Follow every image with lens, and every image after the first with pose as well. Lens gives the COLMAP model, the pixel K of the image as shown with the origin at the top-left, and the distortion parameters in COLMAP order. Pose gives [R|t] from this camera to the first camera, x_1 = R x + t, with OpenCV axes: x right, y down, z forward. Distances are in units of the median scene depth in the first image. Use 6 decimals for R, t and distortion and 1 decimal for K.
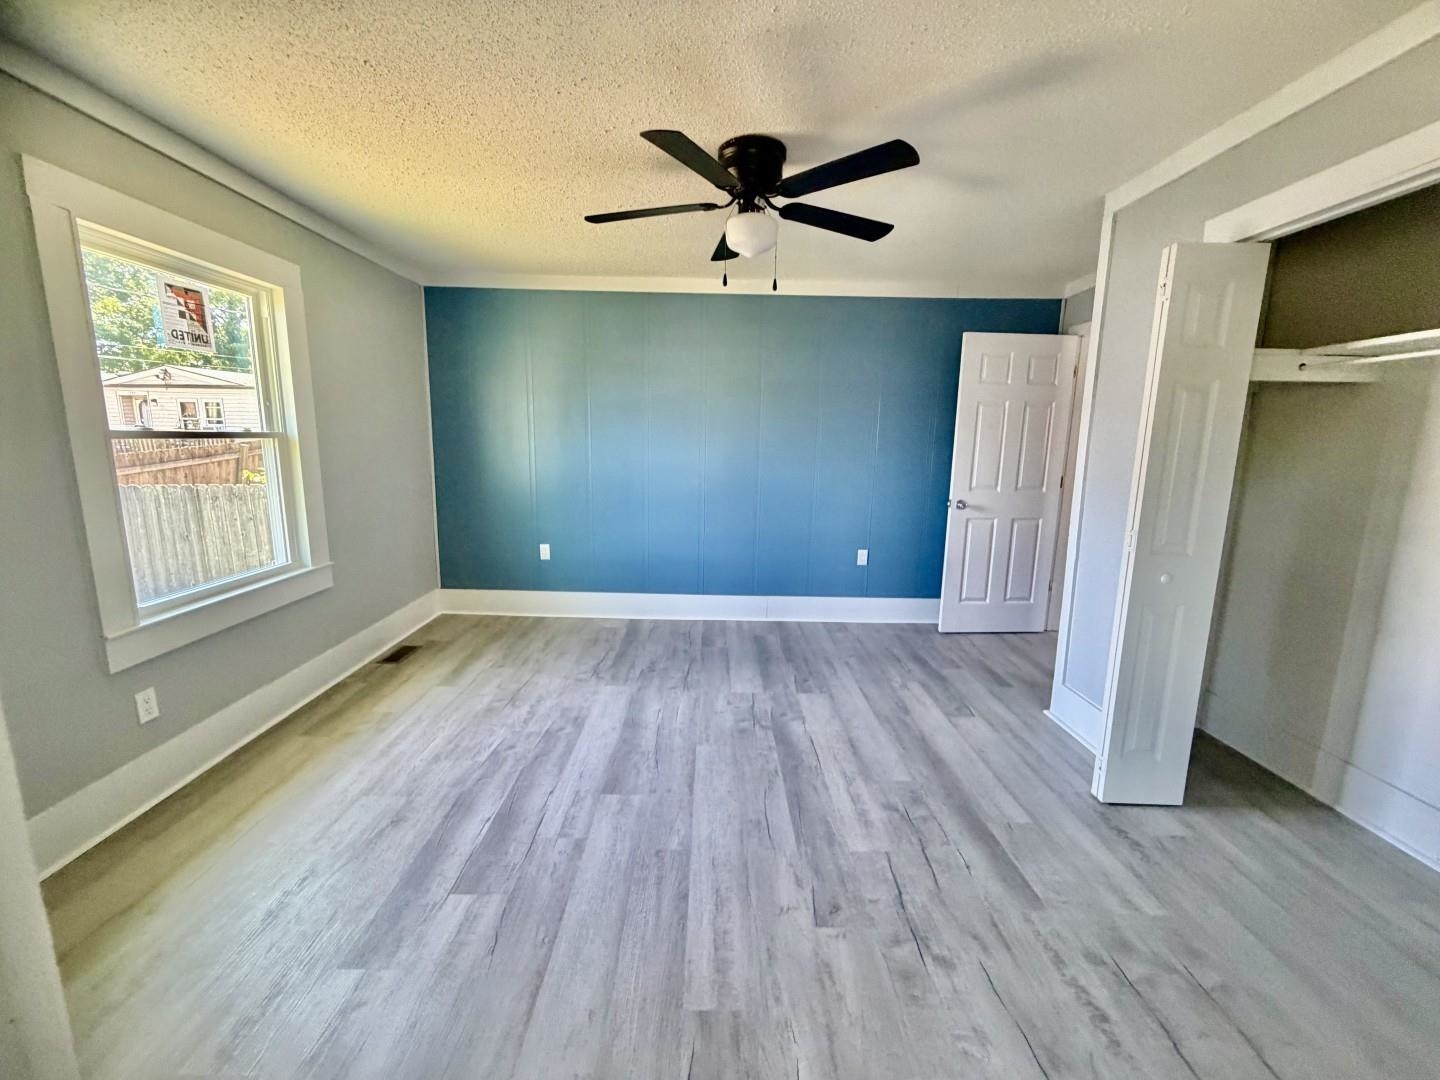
lens RADIAL K [[576.2, 0, 720.0], [0, 576.2, 540.0], [0, 0, 1]] dist [-0.000372, -0.000091]
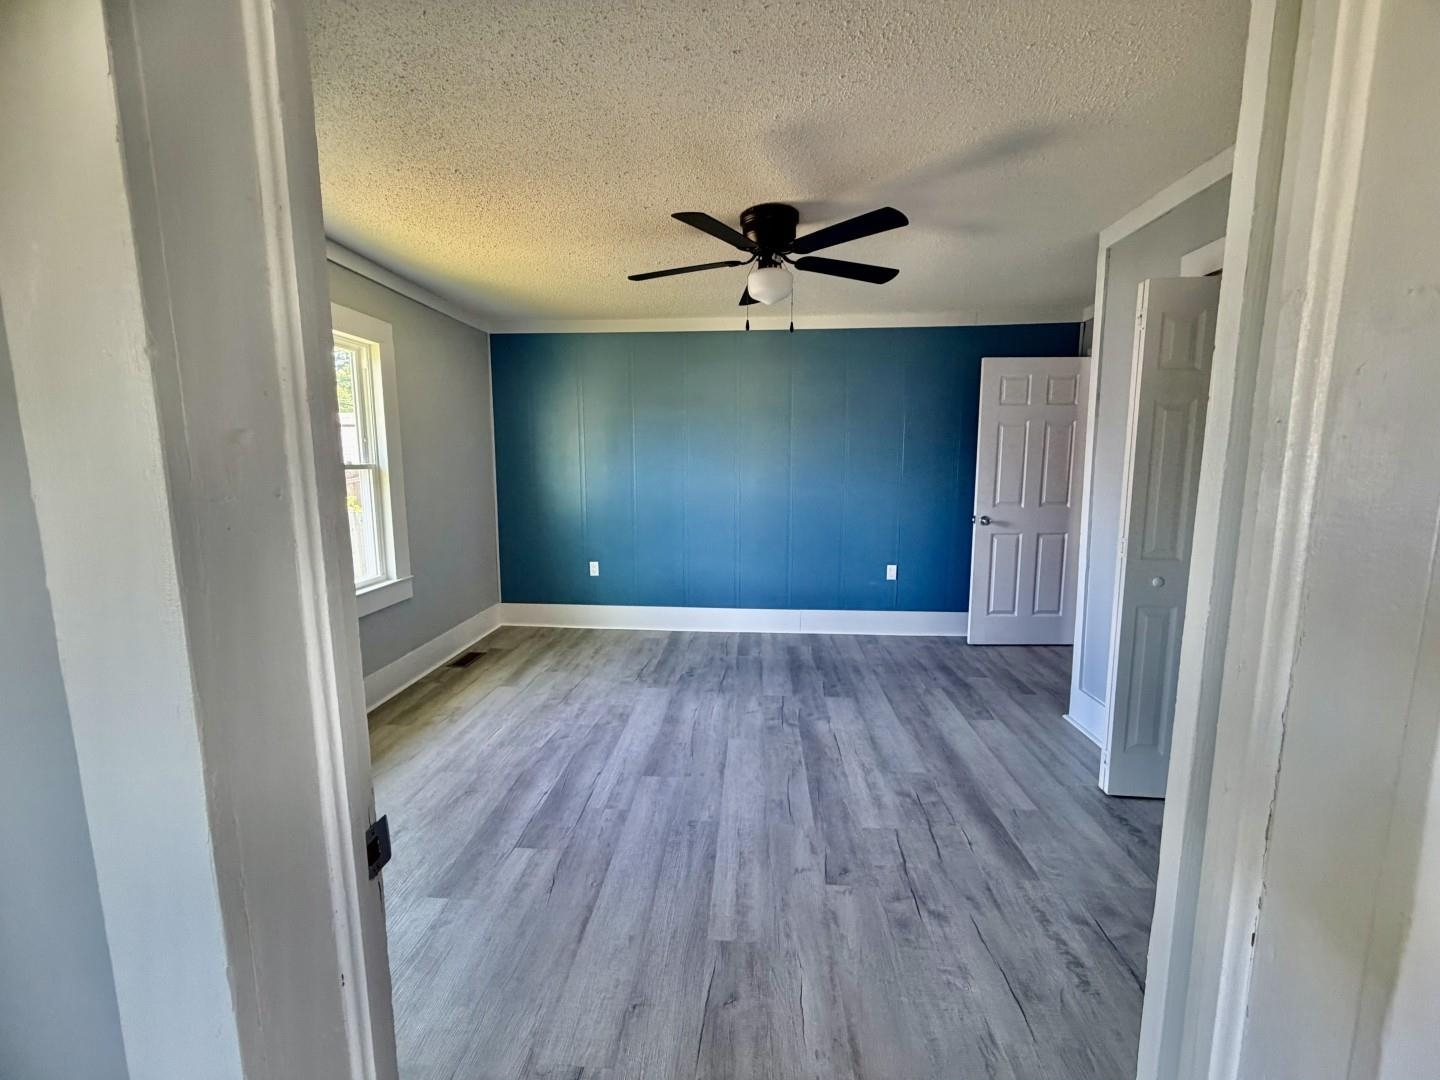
lens RADIAL K [[576.2, 0, 720.0], [0, 576.2, 540.0], [0, 0, 1]] dist [-0.000372, -0.000091]
pose [[0.996782, -0.009768, -0.079557, 0.040477], [0.006379, 0.999066, -0.042742, 0.027753], [0.079900, 0.042097, 0.995914, -0.135112]]
